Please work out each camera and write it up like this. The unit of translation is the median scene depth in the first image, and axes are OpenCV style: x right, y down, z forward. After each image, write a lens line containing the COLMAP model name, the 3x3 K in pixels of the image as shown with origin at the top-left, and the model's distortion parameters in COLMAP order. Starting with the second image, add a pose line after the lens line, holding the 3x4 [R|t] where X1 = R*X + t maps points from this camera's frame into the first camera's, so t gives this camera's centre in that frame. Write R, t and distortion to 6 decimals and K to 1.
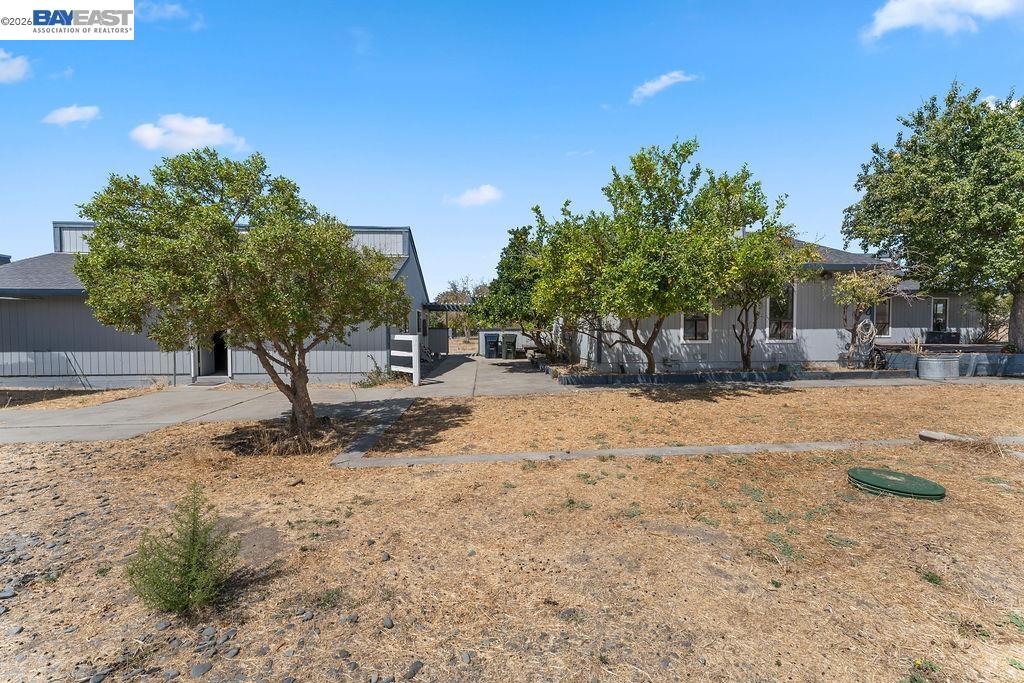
lens RADIAL K [[420.6, 0, 512.0], [0, 420.6, 341.5], [0, 0, 1]] dist [0.000836, 0.000189]
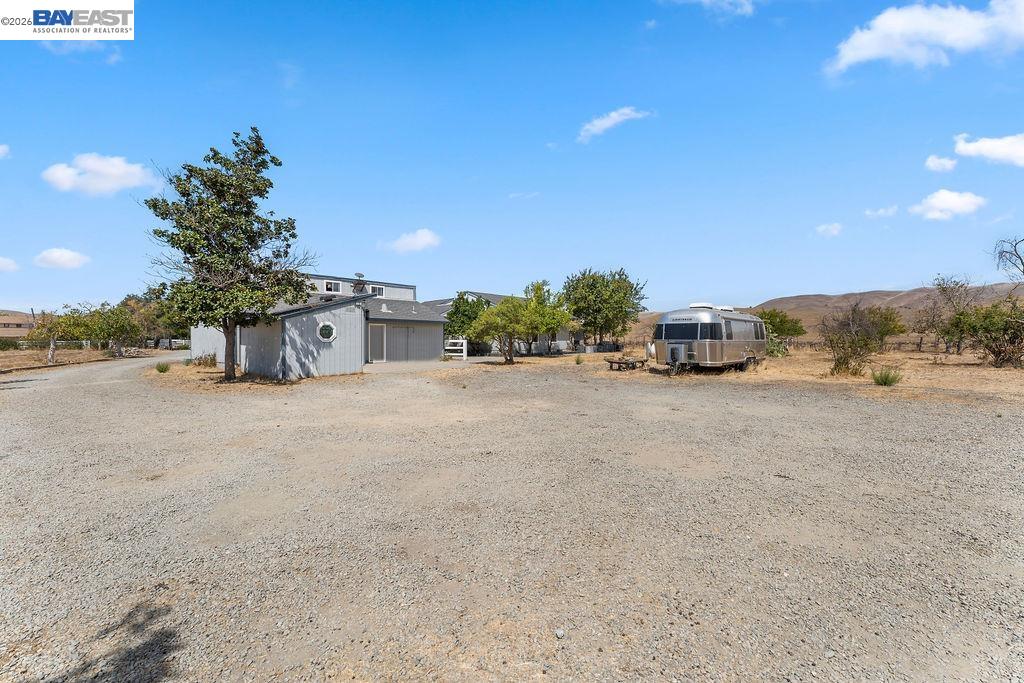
lens RADIAL K [[420.6, 0, 512.0], [0, 420.6, 341.5], [0, 0, 1]] dist [0.000836, 0.000189]
pose [[0.715674, 0.002797, 0.698429, -1.752287], [0.023609, 0.999324, -0.028194, 0.069444], [-0.698036, 0.036667, 0.715123, -0.959645]]
